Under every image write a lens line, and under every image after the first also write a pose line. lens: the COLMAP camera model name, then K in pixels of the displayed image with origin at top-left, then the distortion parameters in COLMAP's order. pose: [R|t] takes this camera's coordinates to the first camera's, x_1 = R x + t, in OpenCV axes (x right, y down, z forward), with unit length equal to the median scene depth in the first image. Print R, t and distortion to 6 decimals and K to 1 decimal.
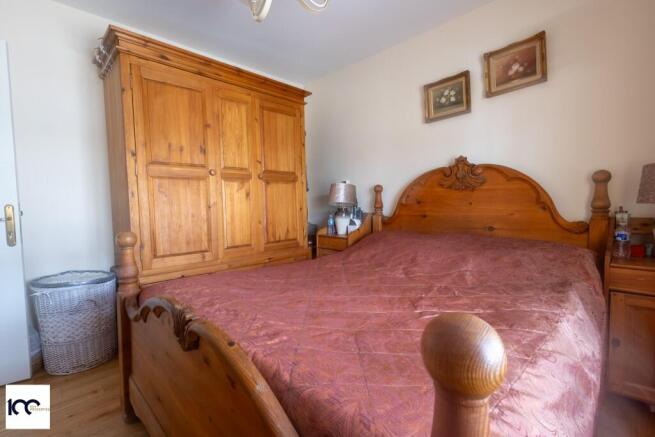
lens RADIAL K [[301.3, 0, 328.4], [0, 301.3, 218.0], [0, 0, 1]] dist [0.014866, 0.000064]
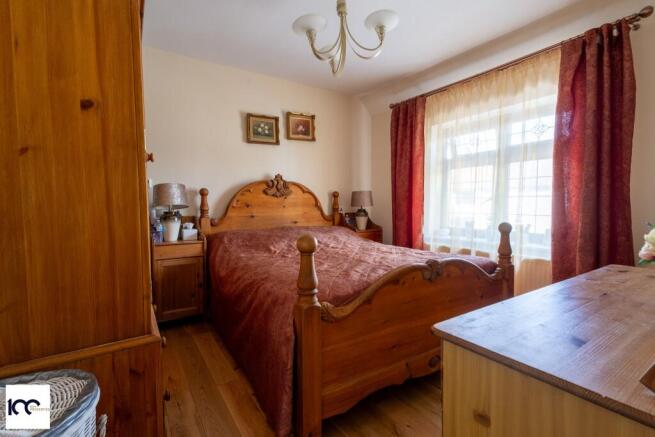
lens RADIAL K [[301.3, 0, 328.4], [0, 301.3, 218.0], [0, 0, 1]] dist [0.014866, 0.000064]
pose [[0.204190, -0.022633, 0.978670, -0.948973], [0.059434, 0.998175, 0.010683, 0.006041], [-0.977125, 0.055985, 0.205162, 0.482479]]
